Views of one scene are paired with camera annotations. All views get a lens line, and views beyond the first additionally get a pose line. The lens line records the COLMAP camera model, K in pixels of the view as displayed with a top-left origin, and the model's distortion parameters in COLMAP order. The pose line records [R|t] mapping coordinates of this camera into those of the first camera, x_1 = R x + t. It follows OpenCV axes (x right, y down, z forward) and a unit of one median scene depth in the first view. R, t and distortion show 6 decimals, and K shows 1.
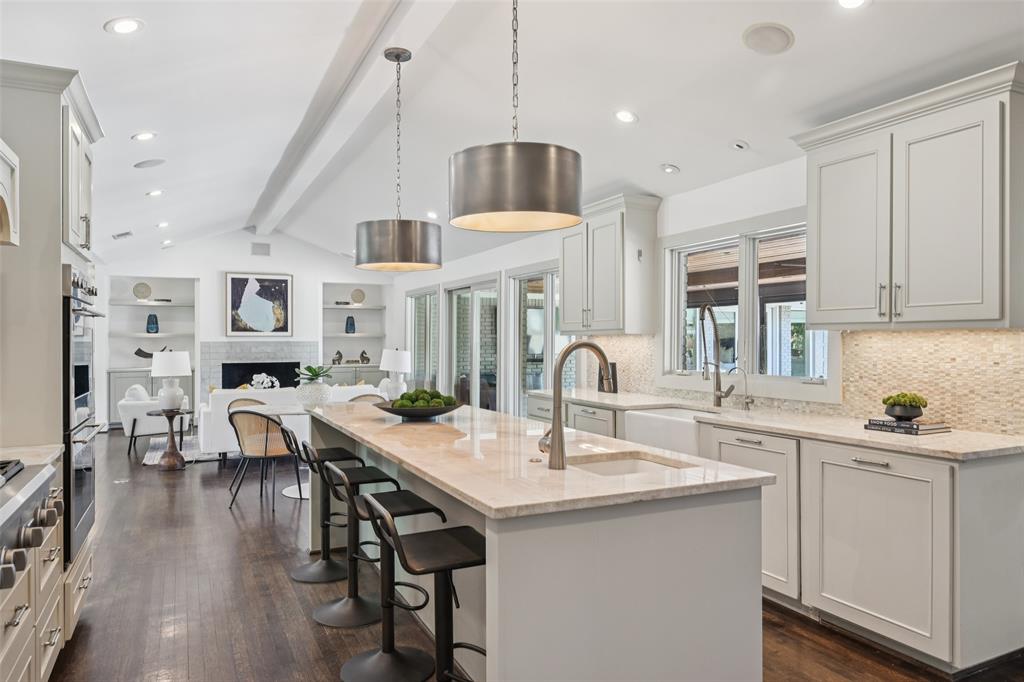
lens RADIAL K [[652.0, 0, 512.4], [0, 652.0, 342.7], [0, 0, 1]] dist [-0.000986, 0.000738]
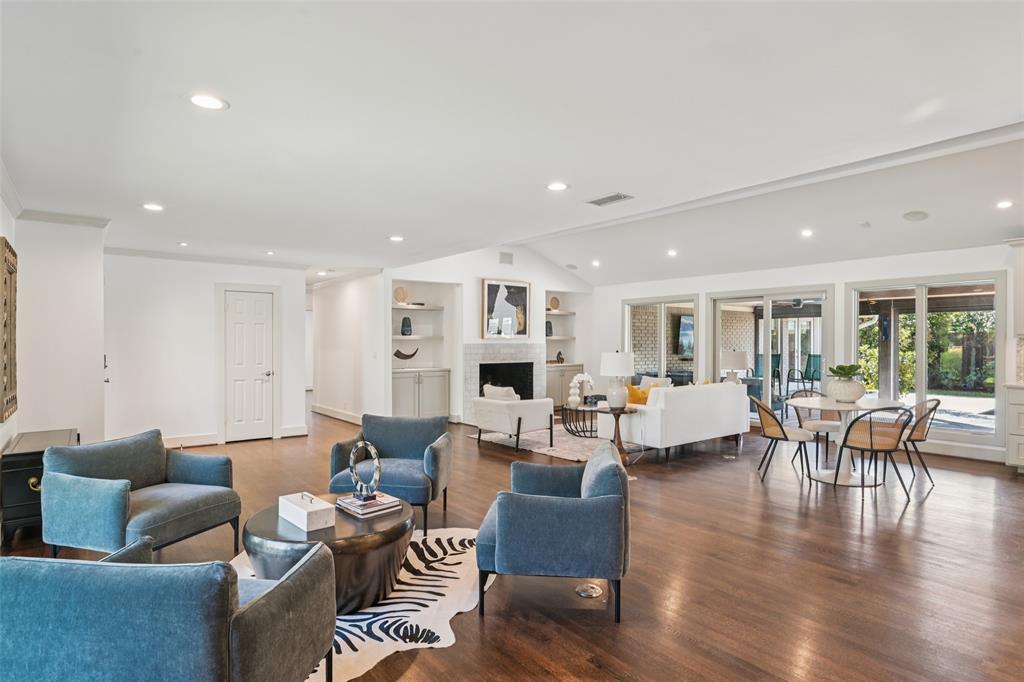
lens RADIAL K [[547.5, 0, 511.3], [0, 547.5, 343.2], [0, 0, 1]] dist [-0.007841, -0.001298]
pose [[0.979032, 0.001671, 0.203698, -0.572711], [-0.000758, 0.999989, -0.004562, 0.001795], [-0.203704, 0.004312, 0.979023, 0.111405]]
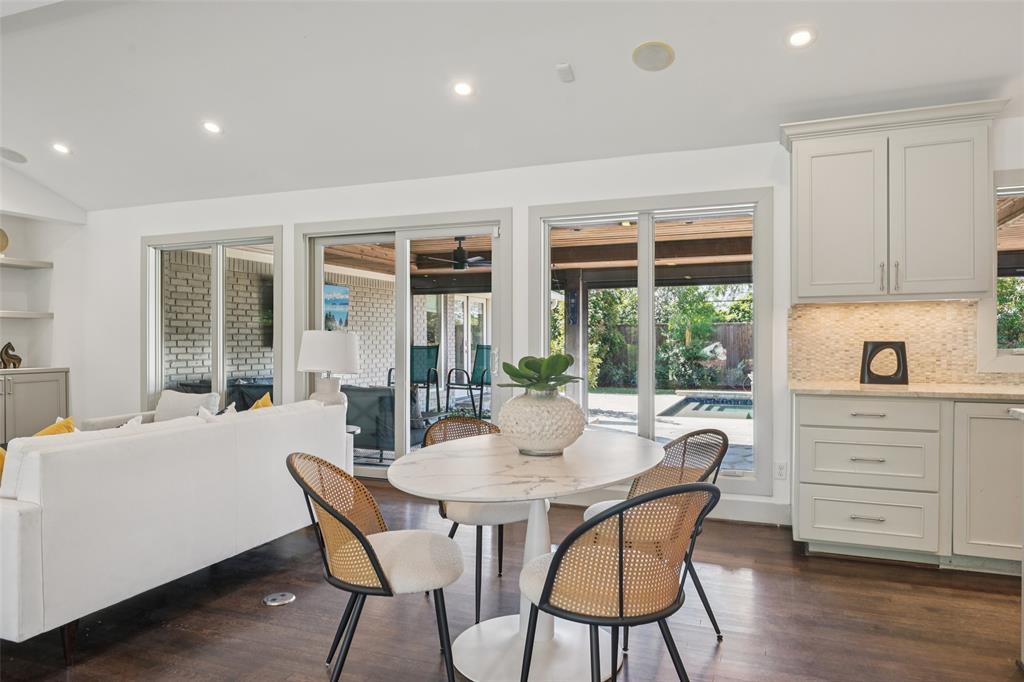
lens RADIAL K [[652.0, 0, 505.5], [0, 652.0, 346.6], [0, 0, 1]] dist [-0.000986, 0.000738]
pose [[0.741786, -0.008304, 0.670585, -0.324186], [0.004843, 0.999964, 0.007026, 0.014445], [-0.670619, -0.001964, 0.741799, 0.387721]]
